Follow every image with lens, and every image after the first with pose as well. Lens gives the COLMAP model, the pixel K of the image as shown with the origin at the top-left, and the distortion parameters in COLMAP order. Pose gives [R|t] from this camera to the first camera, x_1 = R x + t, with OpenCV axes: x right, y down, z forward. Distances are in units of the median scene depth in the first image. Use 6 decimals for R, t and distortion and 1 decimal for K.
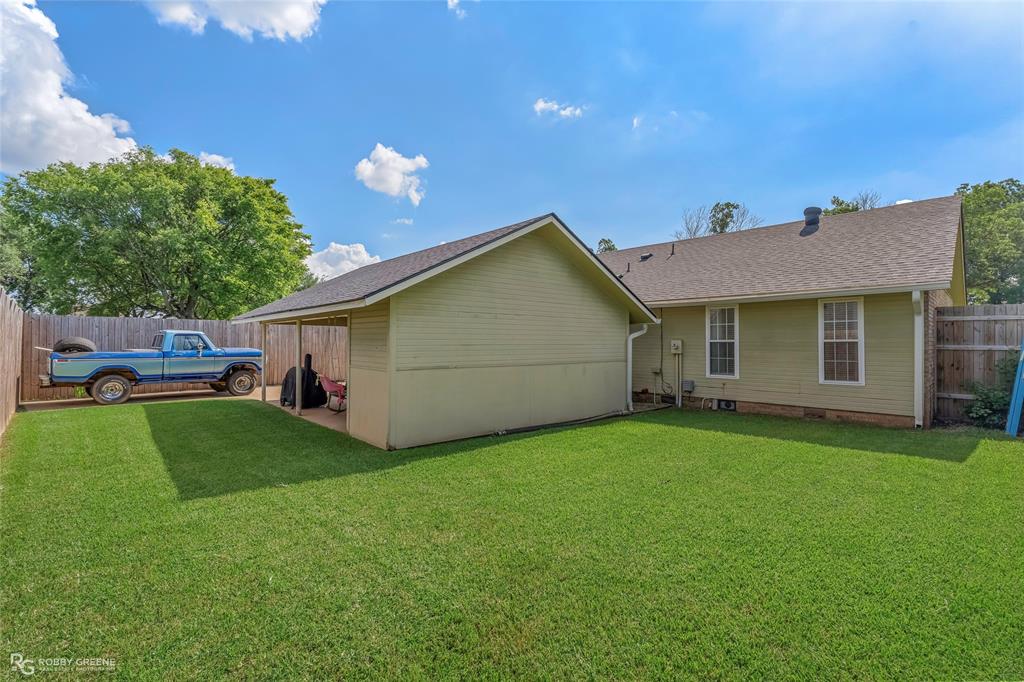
lens RADIAL K [[456.1, 0, 512.0], [0, 456.1, 341.0], [0, 0, 1]] dist [0.000391, 0.000060]
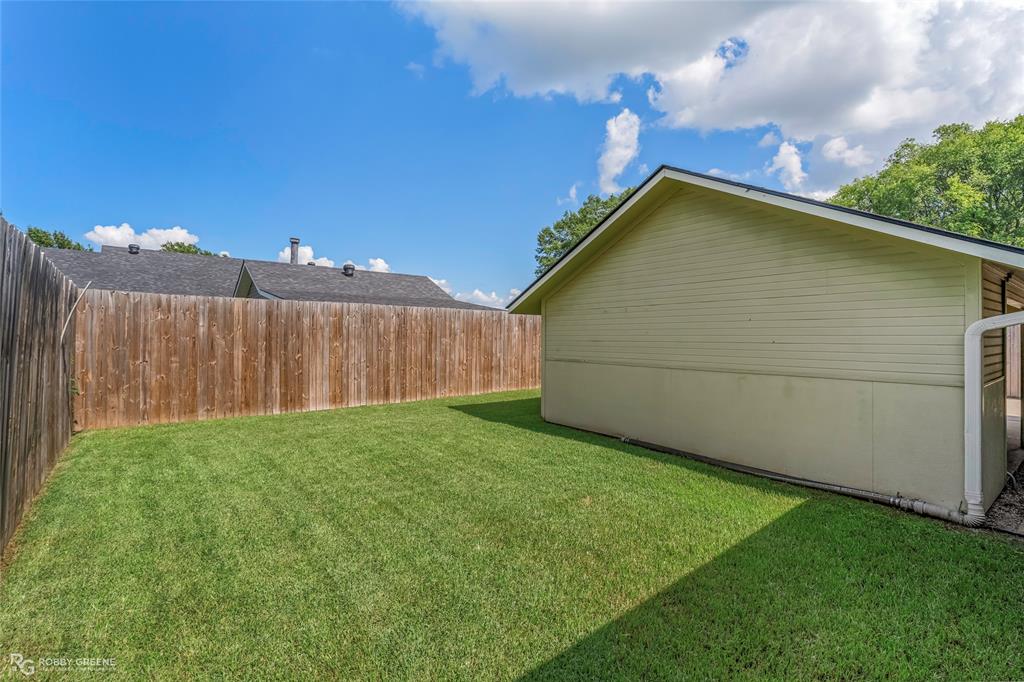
lens RADIAL K [[456.1, 0, 512.0], [0, 456.1, 341.0], [0, 0, 1]] dist [0.000391, 0.000060]
pose [[-0.103785, 0.005164, -0.994586, 0.857690], [-0.000127, 0.999986, 0.005206, 0.003205], [0.994600, 0.000666, -0.103783, 0.831897]]
